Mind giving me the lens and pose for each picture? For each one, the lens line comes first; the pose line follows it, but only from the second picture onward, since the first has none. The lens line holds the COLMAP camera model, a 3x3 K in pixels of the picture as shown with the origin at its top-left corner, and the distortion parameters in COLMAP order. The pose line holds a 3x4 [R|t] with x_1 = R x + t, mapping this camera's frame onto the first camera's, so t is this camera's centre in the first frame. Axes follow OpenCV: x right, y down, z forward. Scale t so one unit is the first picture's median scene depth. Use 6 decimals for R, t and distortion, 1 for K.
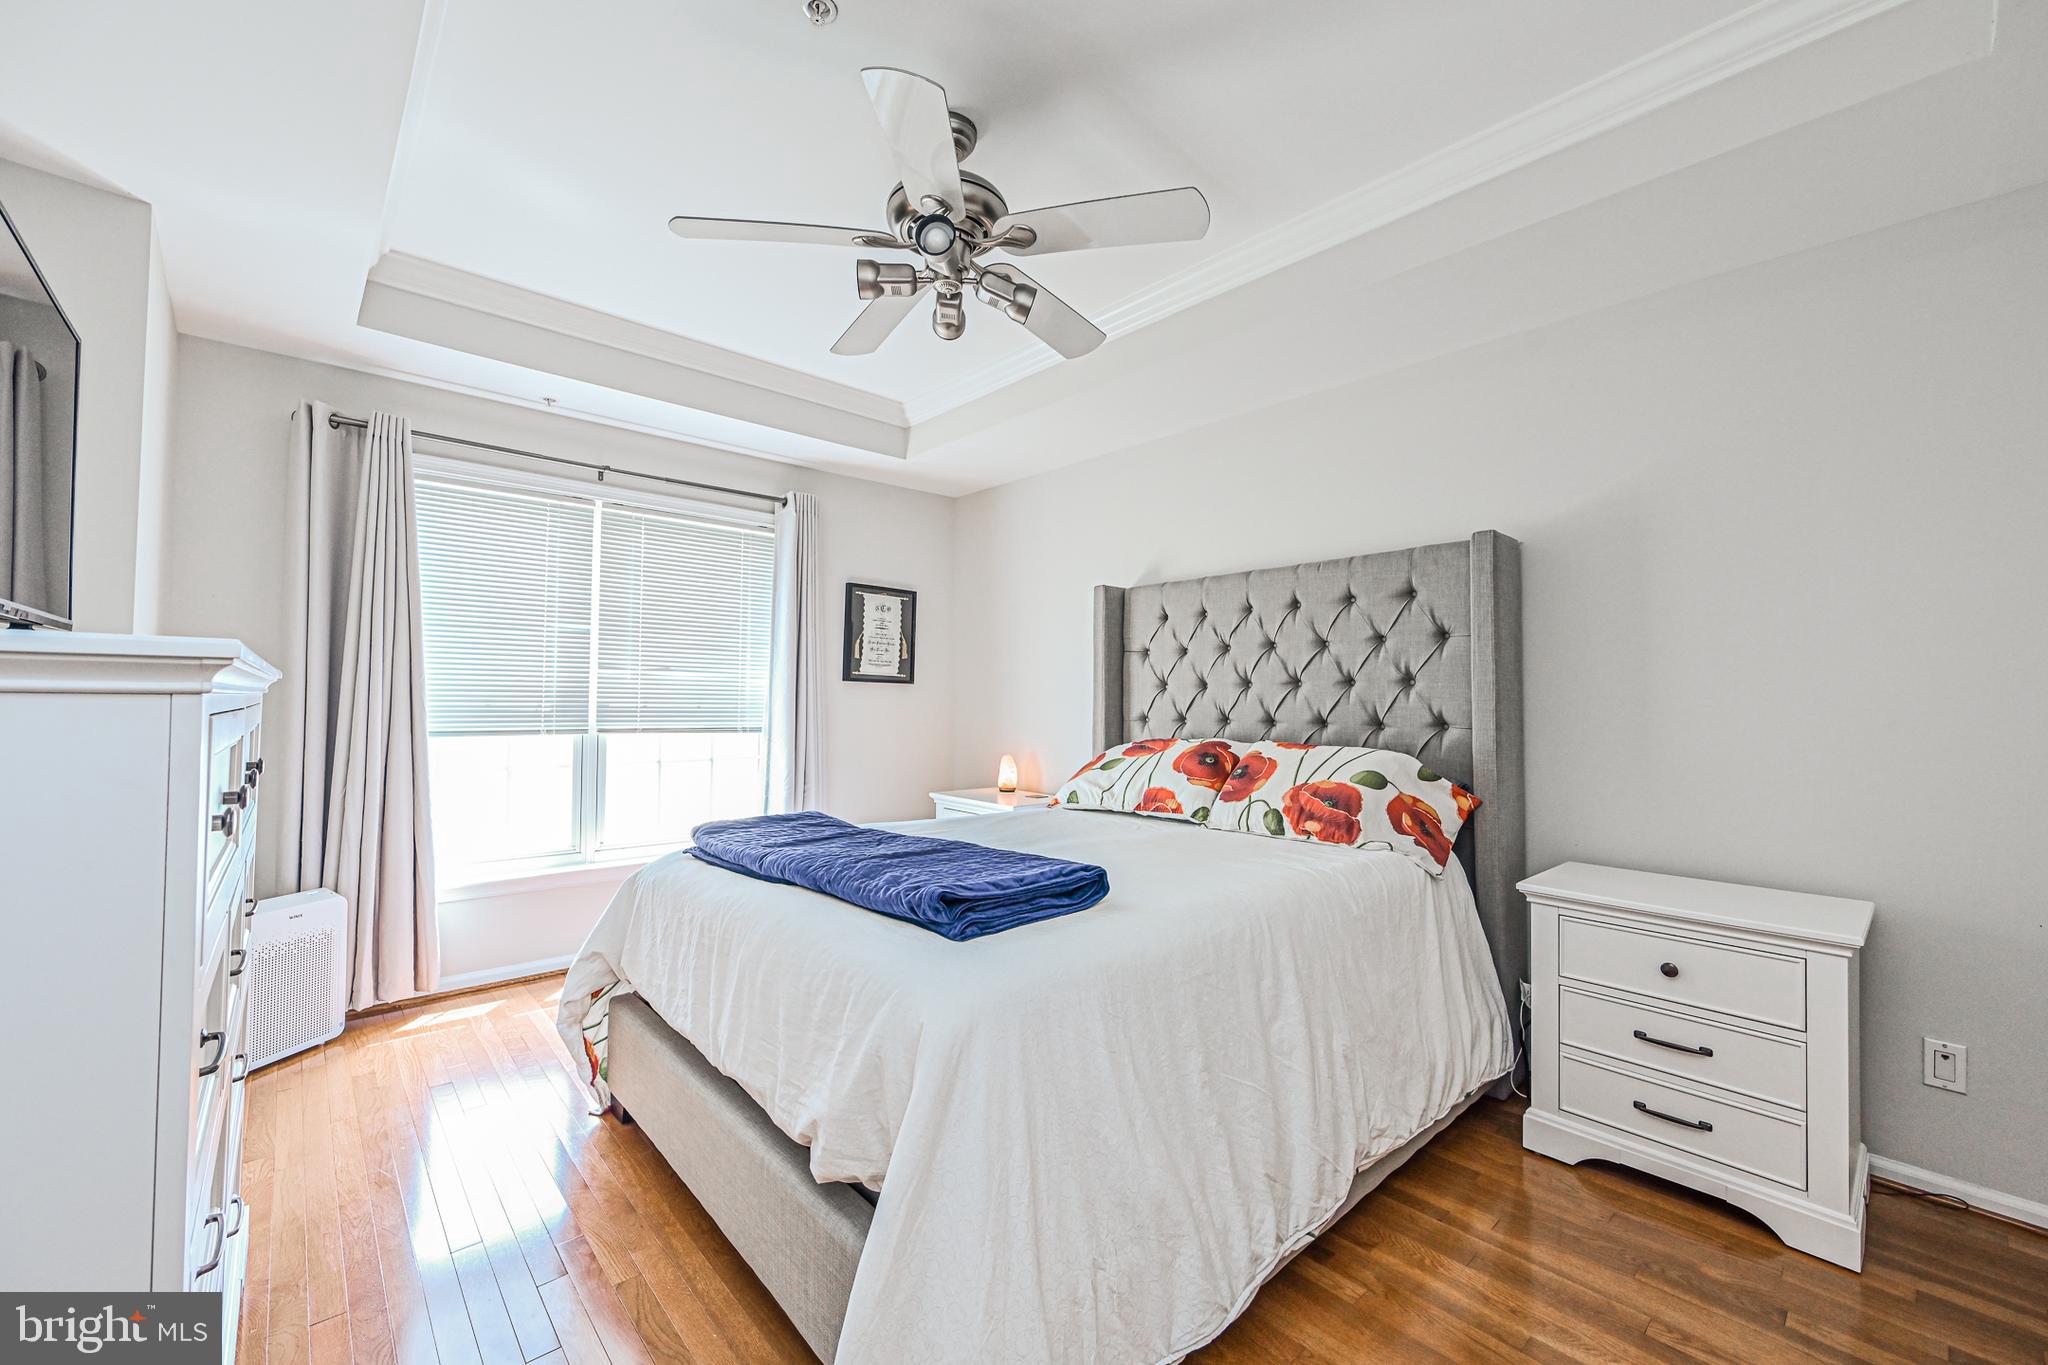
lens RADIAL K [[809.0, 0, 1032.4], [0, 809.0, 683.3], [0, 0, 1]] dist [-0.001659, 0.000840]
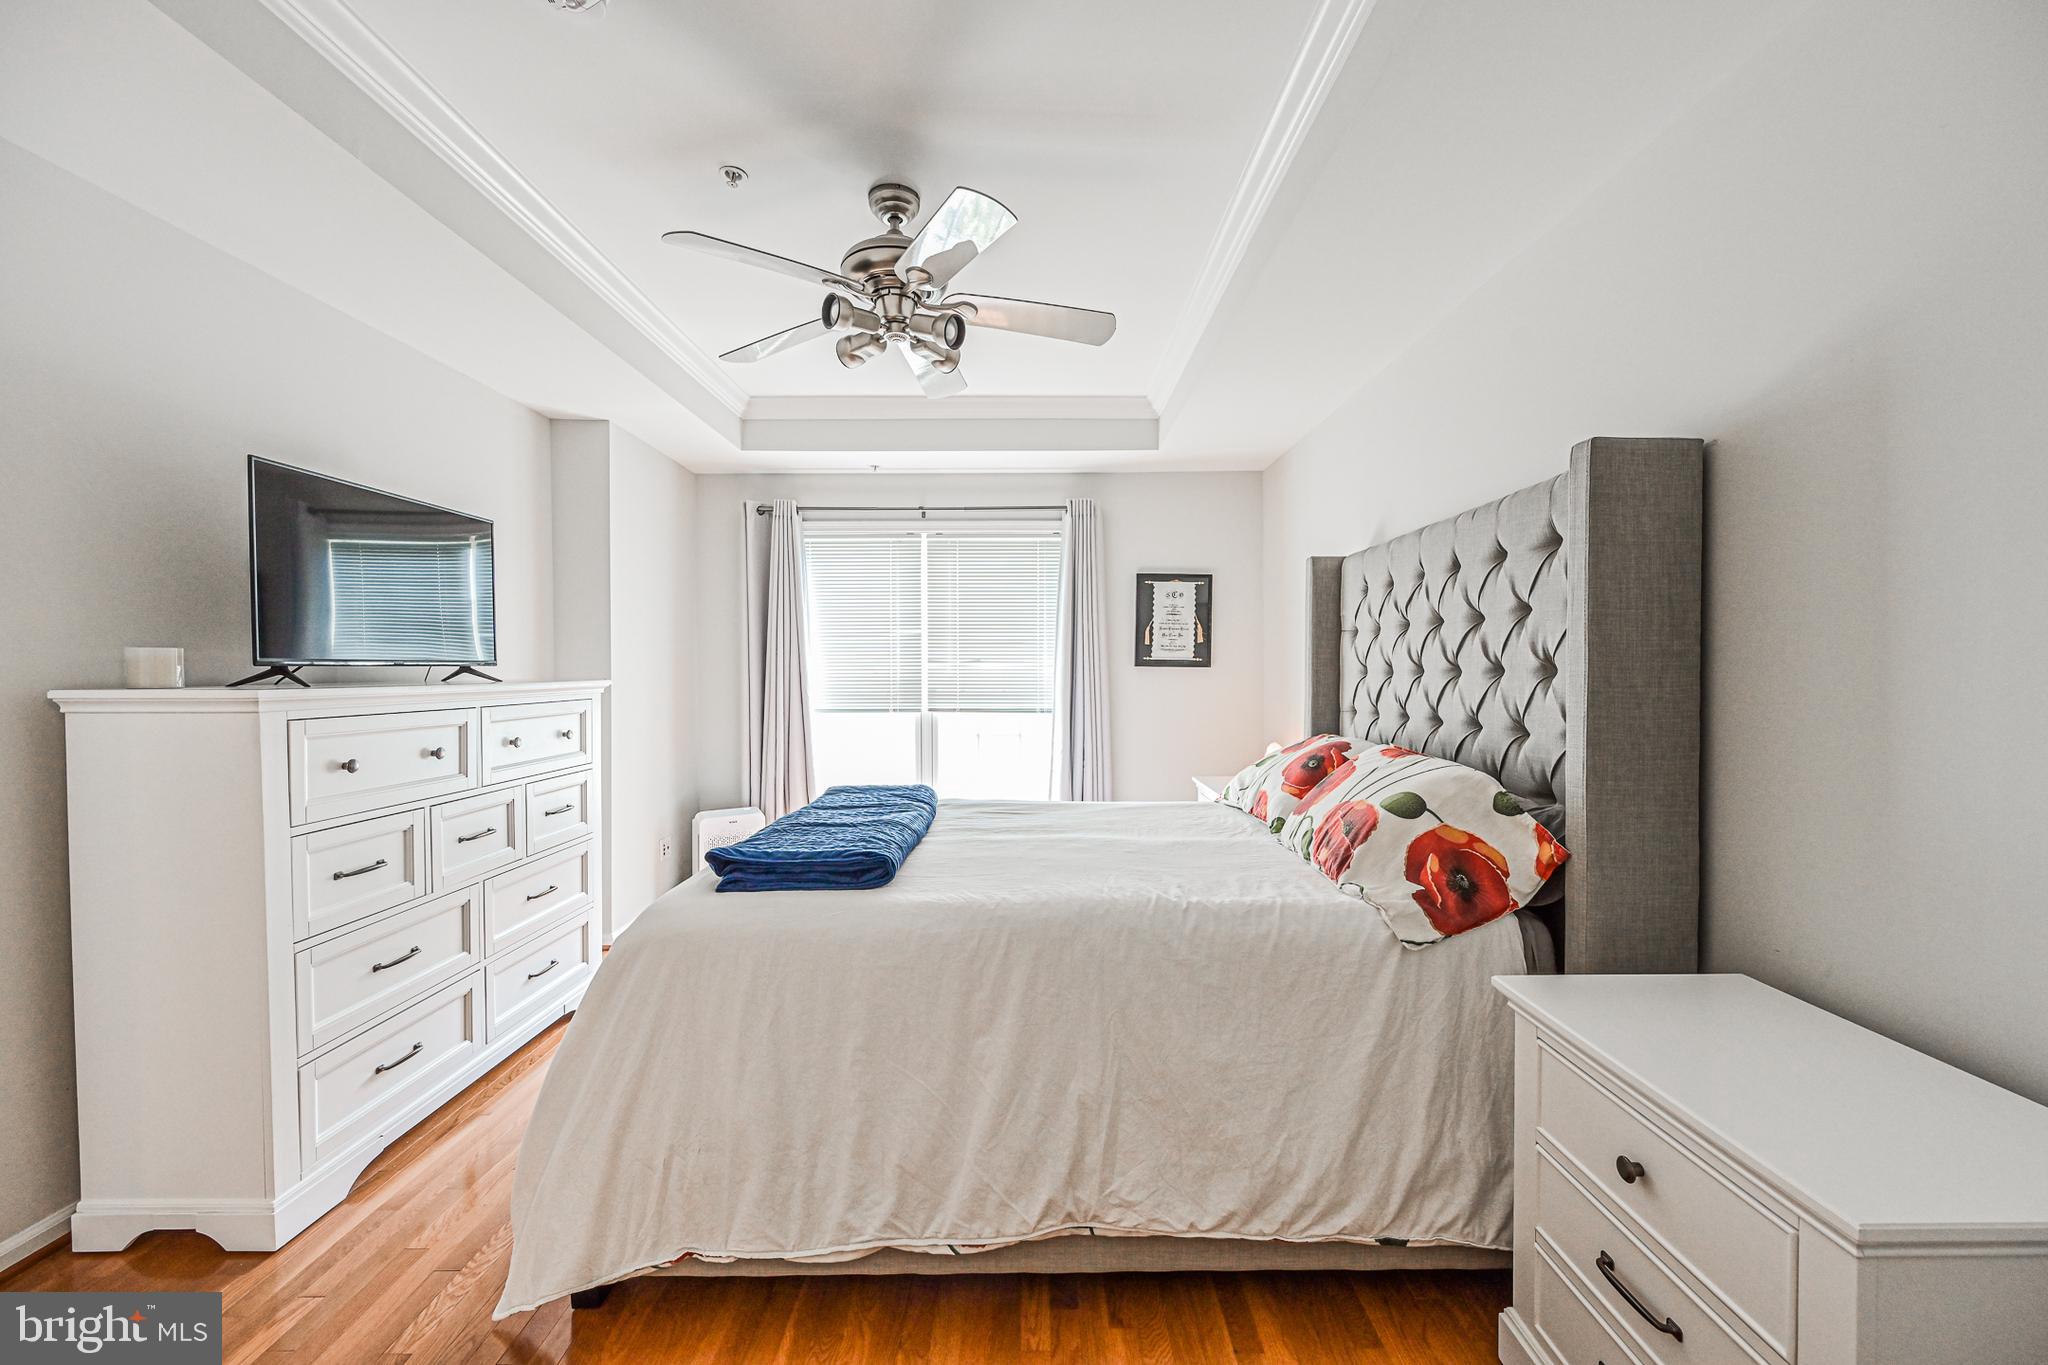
lens RADIAL K [[809.0, 0, 1062.1], [0, 809.0, 684.9], [0, 0, 1]] dist [-0.001659, 0.000840]
pose [[0.748482, 0.001352, -0.663154, 0.485265], [0.025860, 0.999178, 0.031225, -0.017277], [0.662651, -0.040521, 0.747831, 0.163793]]
